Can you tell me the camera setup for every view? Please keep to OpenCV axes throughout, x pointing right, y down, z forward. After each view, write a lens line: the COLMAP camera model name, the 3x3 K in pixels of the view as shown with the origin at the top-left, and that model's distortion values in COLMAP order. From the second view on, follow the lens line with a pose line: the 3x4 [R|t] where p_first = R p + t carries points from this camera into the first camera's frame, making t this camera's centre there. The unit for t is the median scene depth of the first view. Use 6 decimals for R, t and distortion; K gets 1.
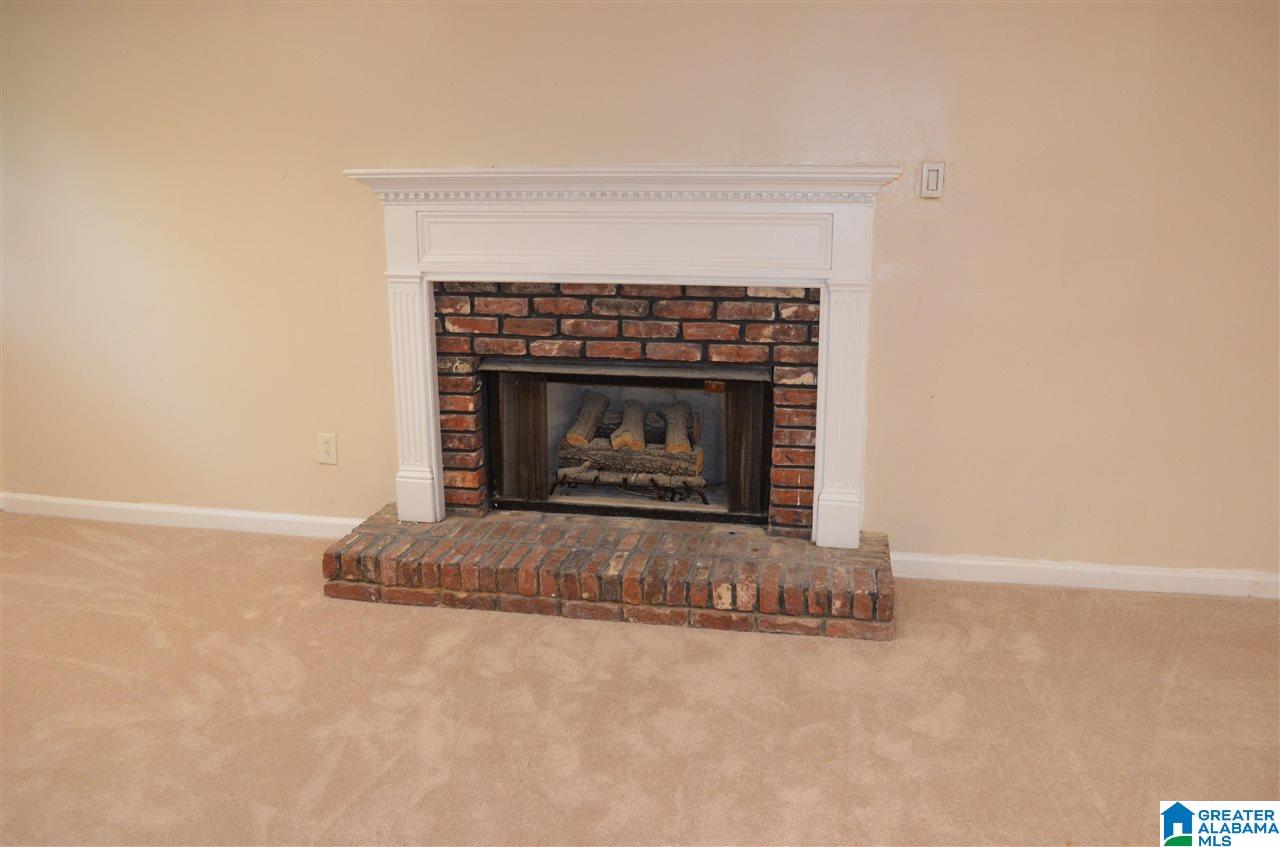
lens RADIAL K [[995.2, 0, 640.0], [0, 995.2, 423.5], [0, 0, 1]] dist [-0.079852, 0.009336]
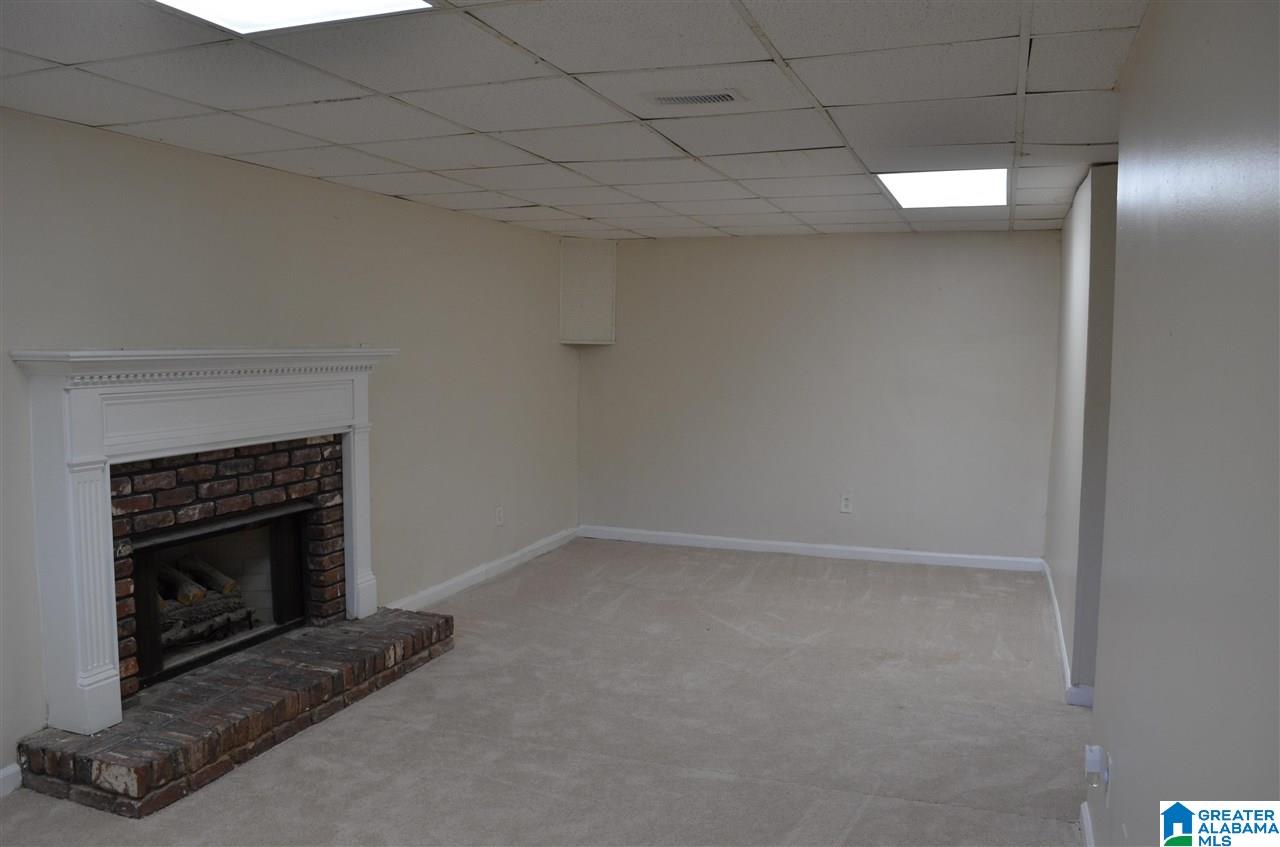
lens RADIAL K [[995.2, 0, 640.0], [0, 995.2, 423.5], [0, 0, 1]] dist [-0.079852, 0.009336]
pose [[0.165848, -0.077395, 0.983110, -1.078356], [0.237047, 0.970815, 0.036438, -0.096669], [-0.957237, 0.227000, 0.179354, 0.331583]]
